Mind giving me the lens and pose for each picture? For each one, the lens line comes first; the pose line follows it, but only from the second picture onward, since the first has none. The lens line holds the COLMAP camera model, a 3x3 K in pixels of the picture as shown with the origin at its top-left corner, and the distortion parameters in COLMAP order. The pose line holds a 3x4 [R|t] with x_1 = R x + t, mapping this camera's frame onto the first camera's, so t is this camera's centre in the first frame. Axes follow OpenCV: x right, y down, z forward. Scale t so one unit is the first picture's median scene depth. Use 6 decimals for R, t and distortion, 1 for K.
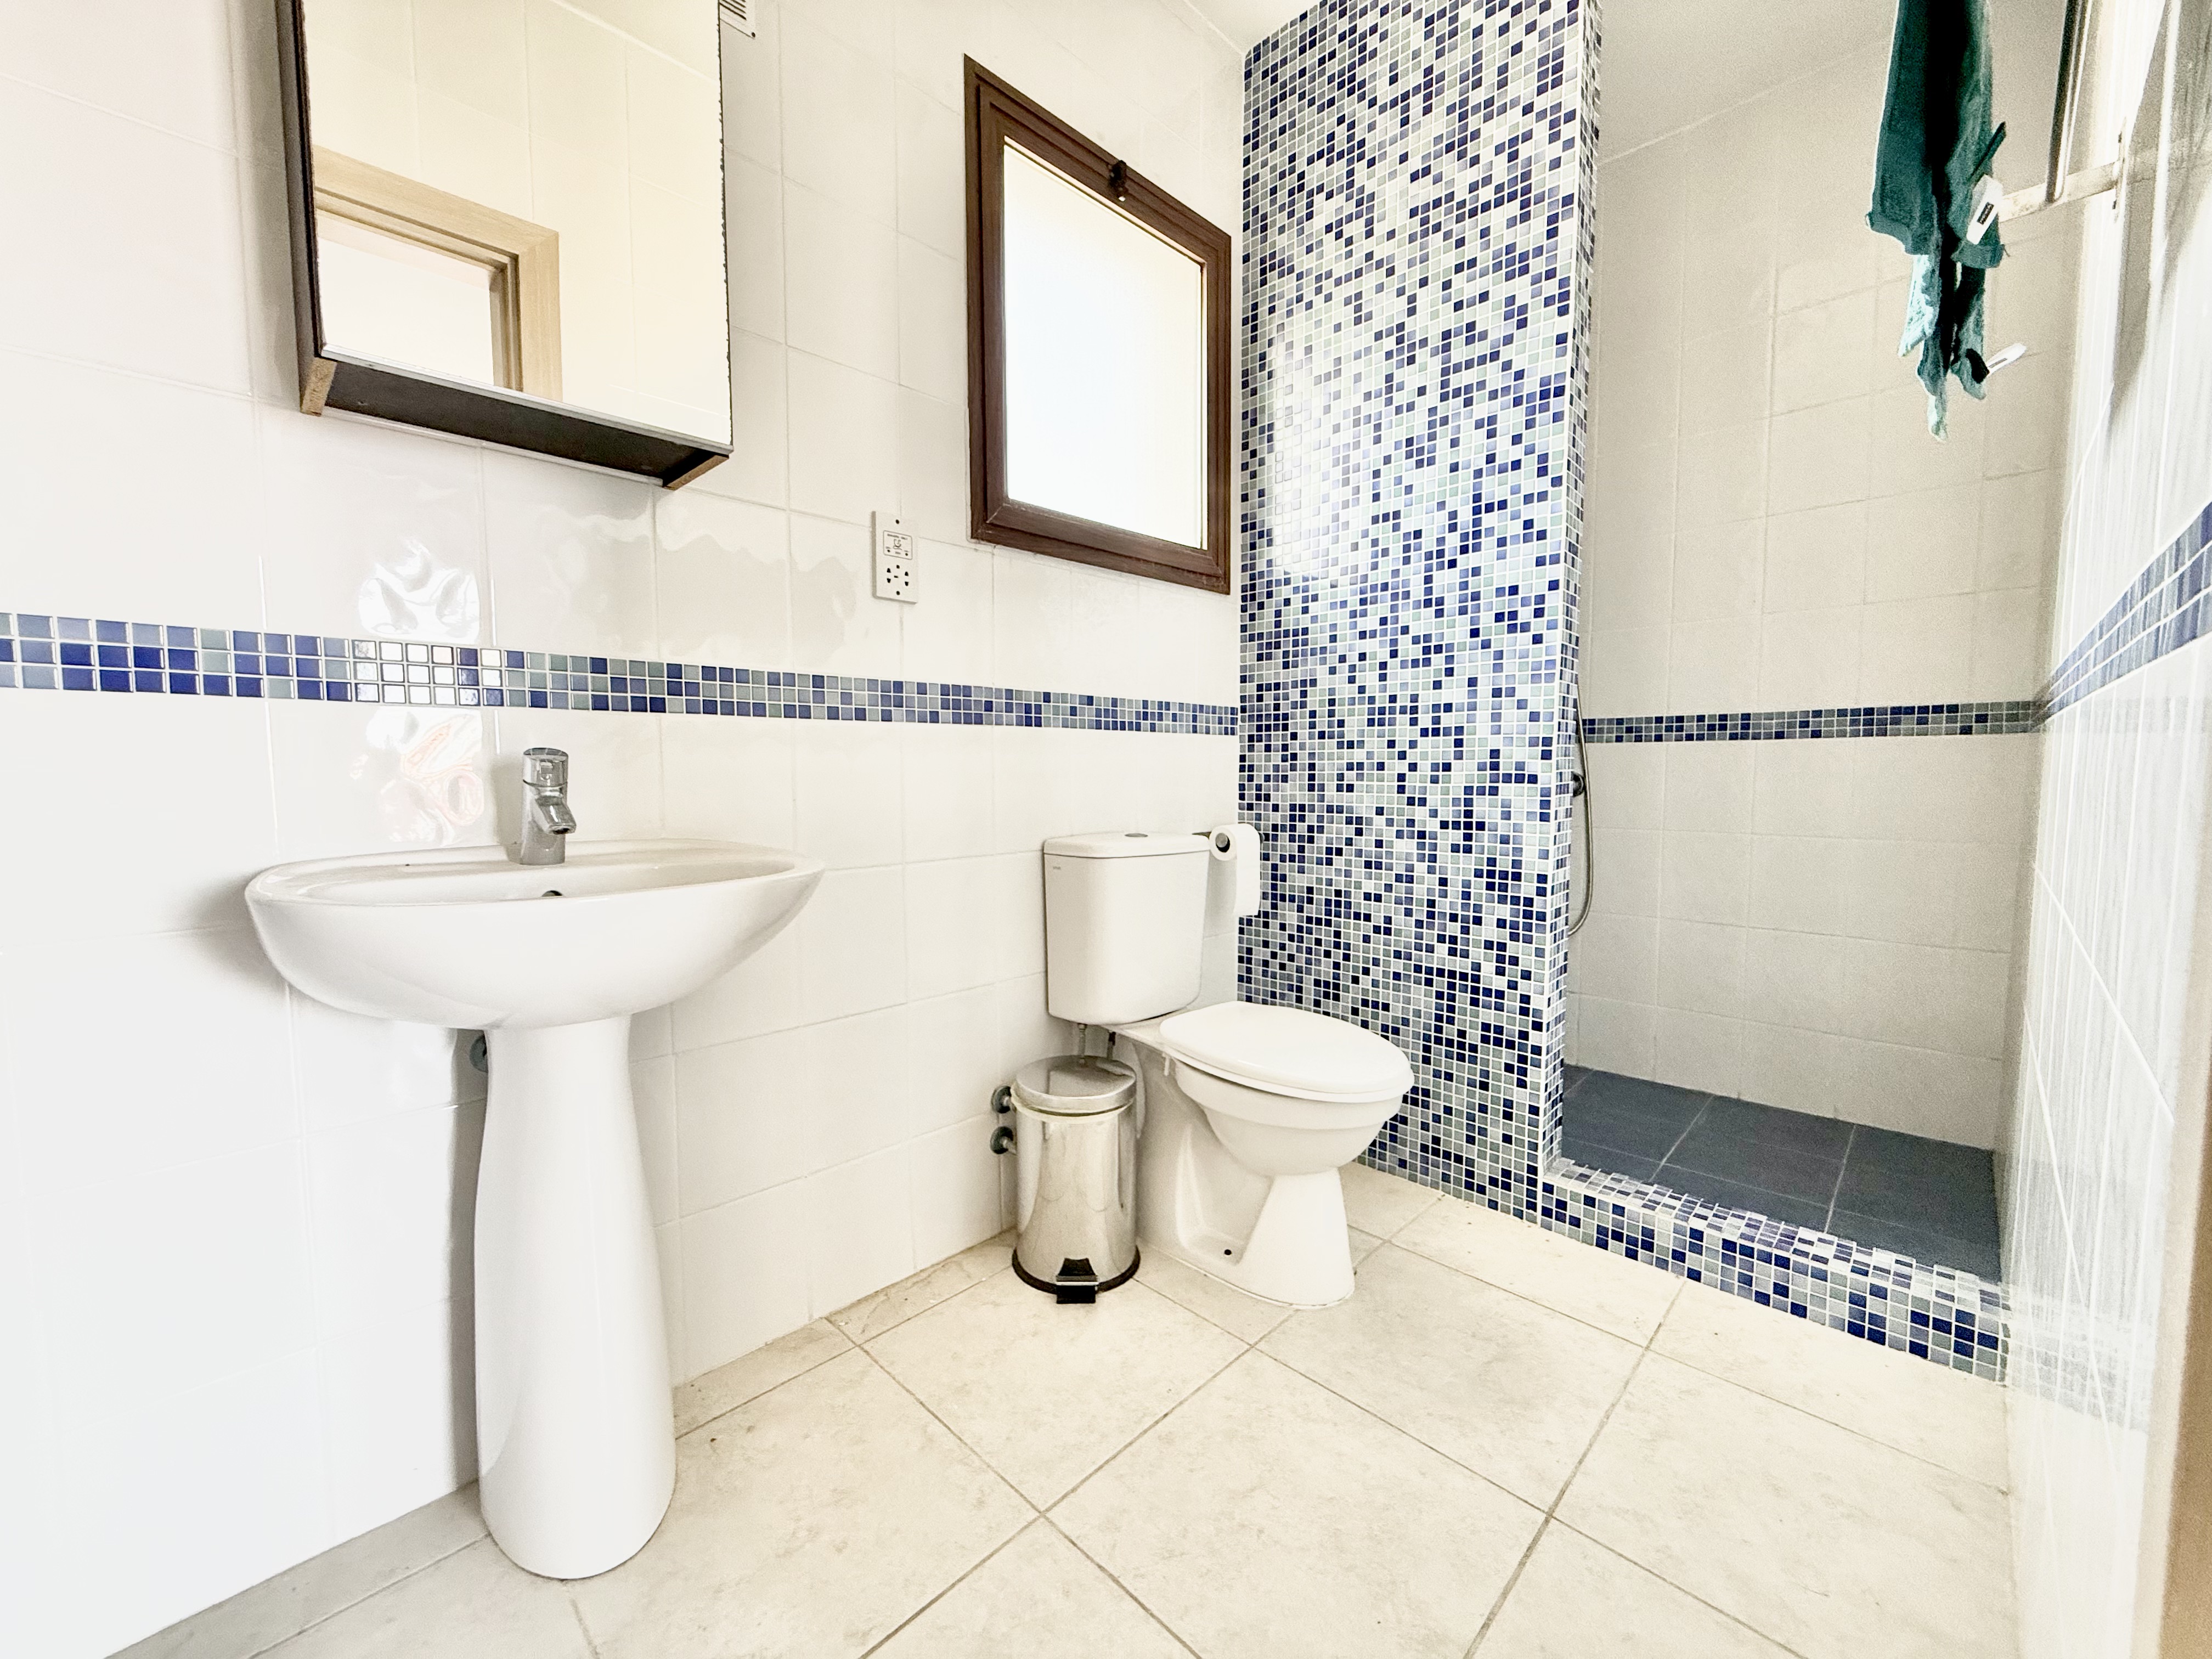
lens RADIAL K [[885.8, 0, 1111.0], [0, 885.8, 825.9], [0, 0, 1]] dist [-0.001982, 0.000170]
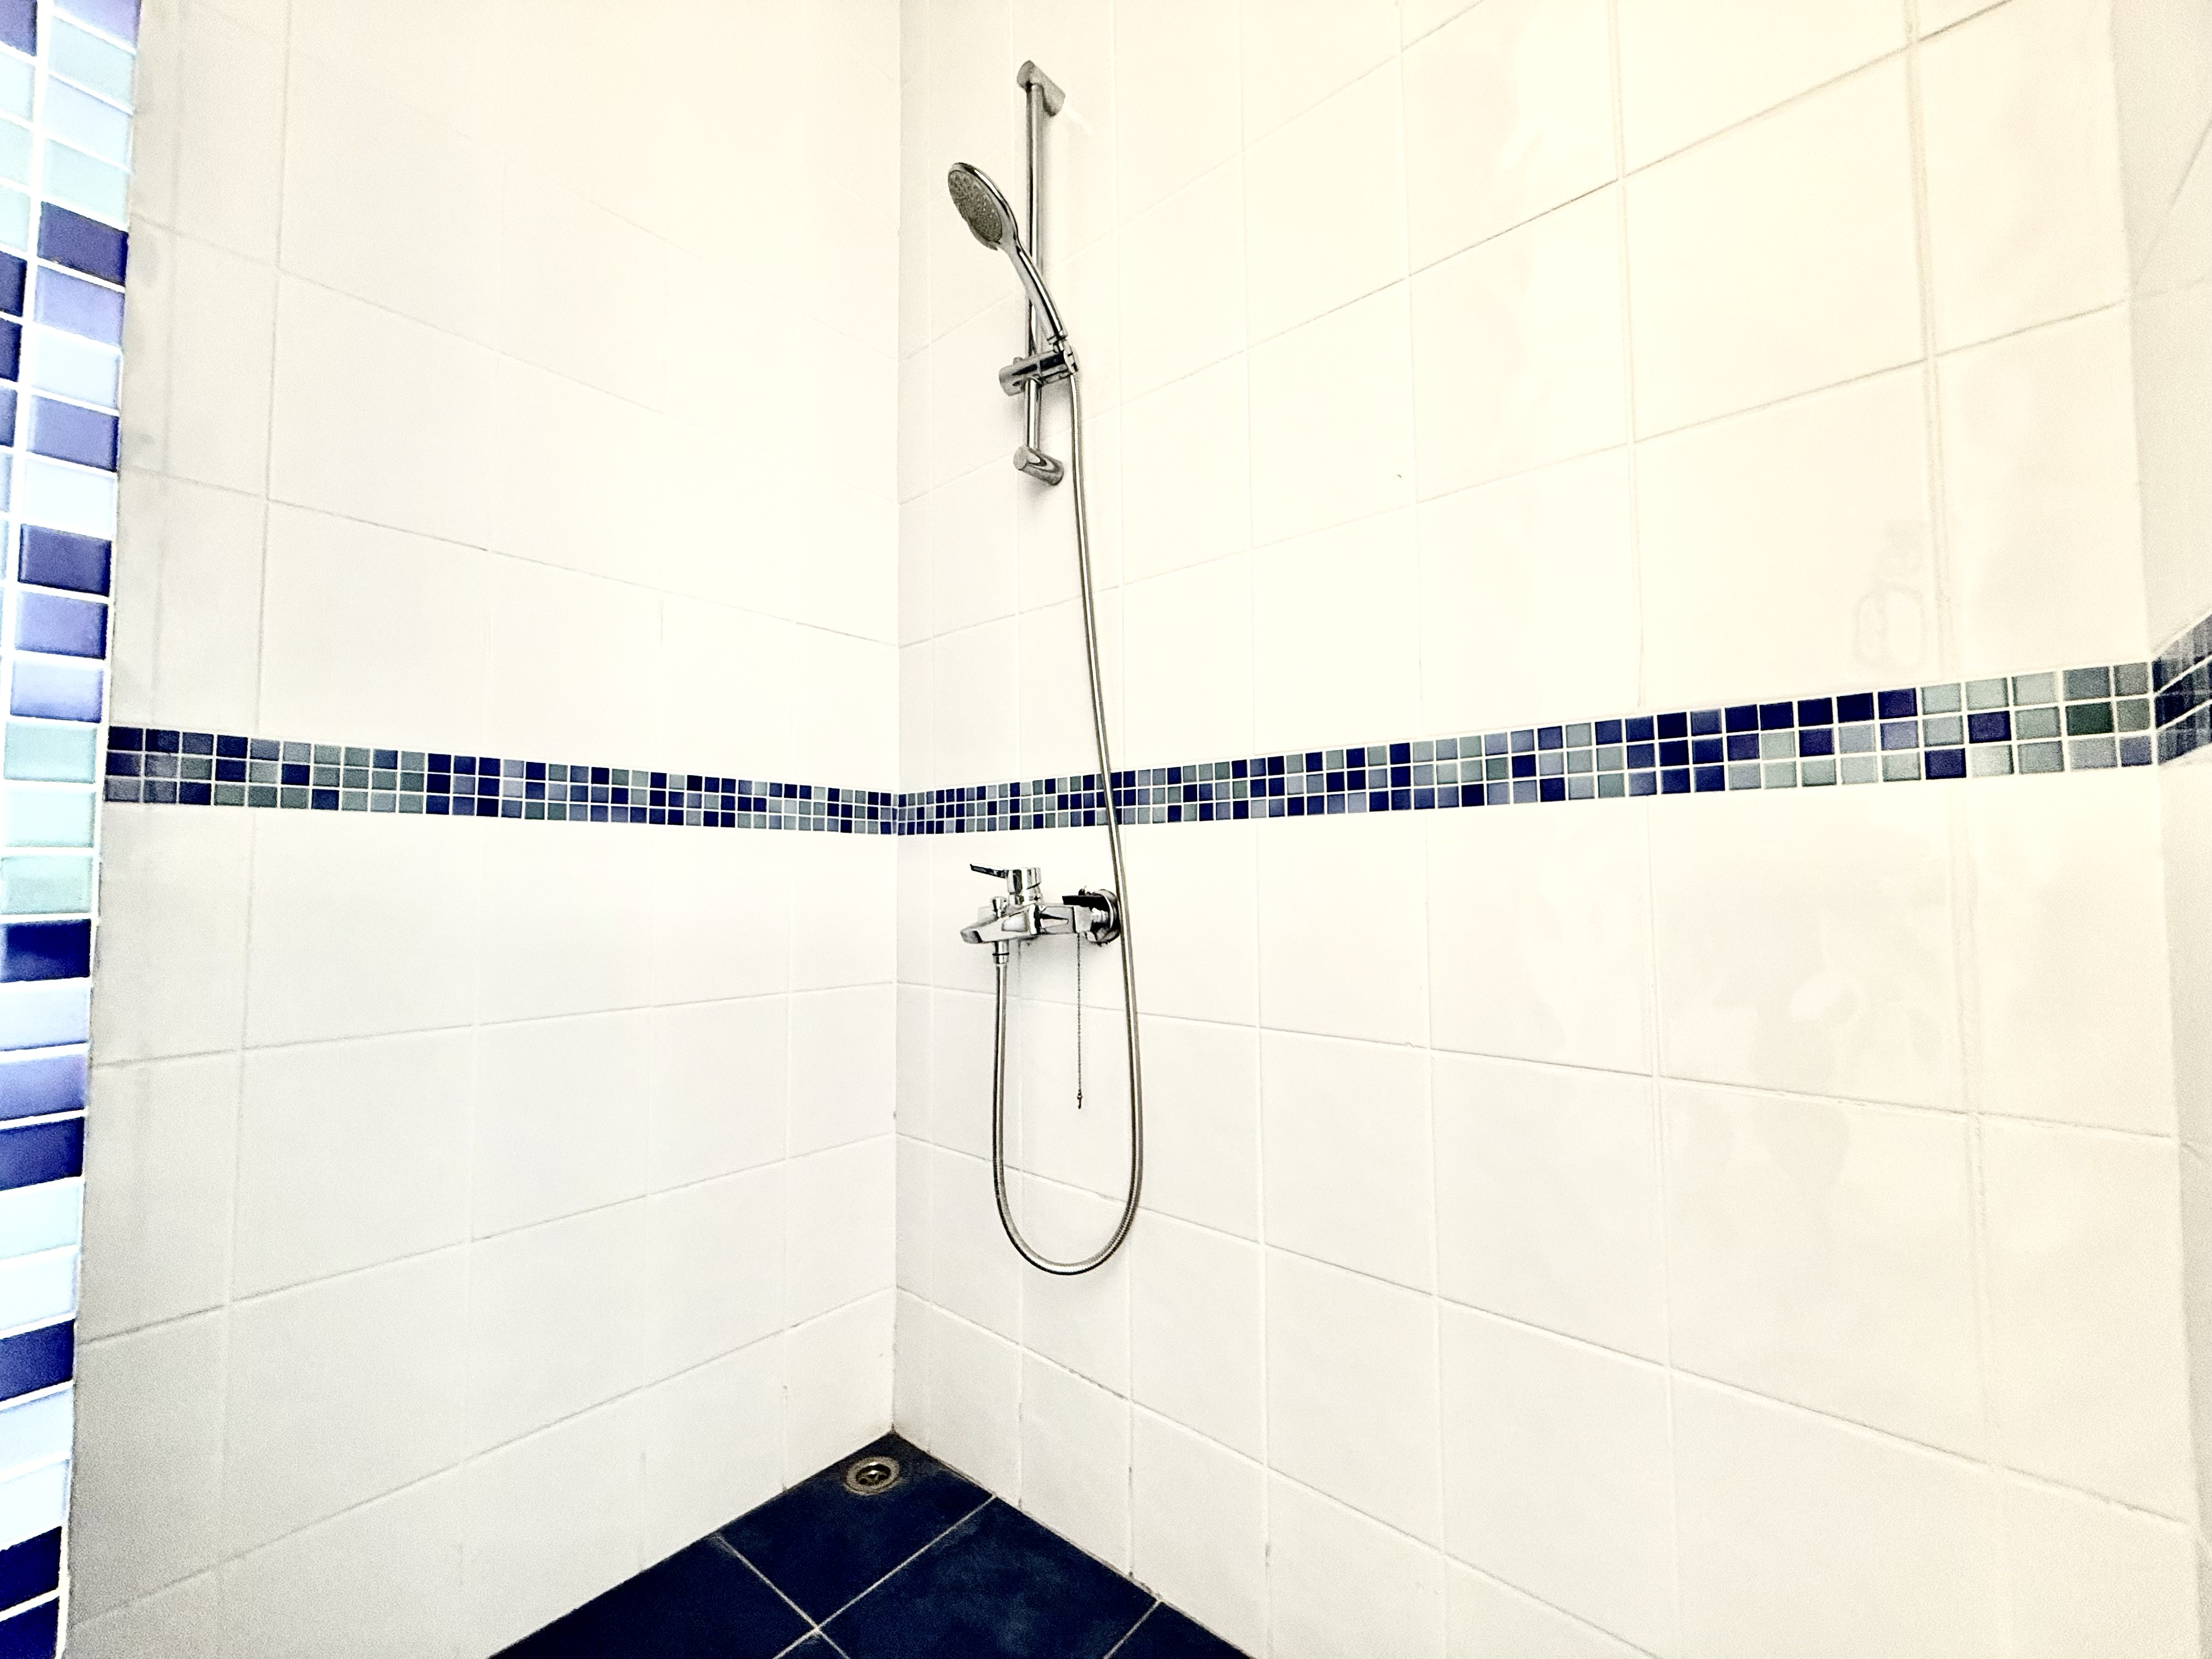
lens RADIAL K [[885.8, 0, 1101.0], [0, 885.8, 830.4], [0, 0, 1]] dist [-0.001982, 0.000170]
pose [[0.998469, -0.001619, 0.055287, 0.553693], [0.007806, 0.993692, -0.111875, -0.043449], [-0.054758, 0.112136, 0.992183, 0.604185]]
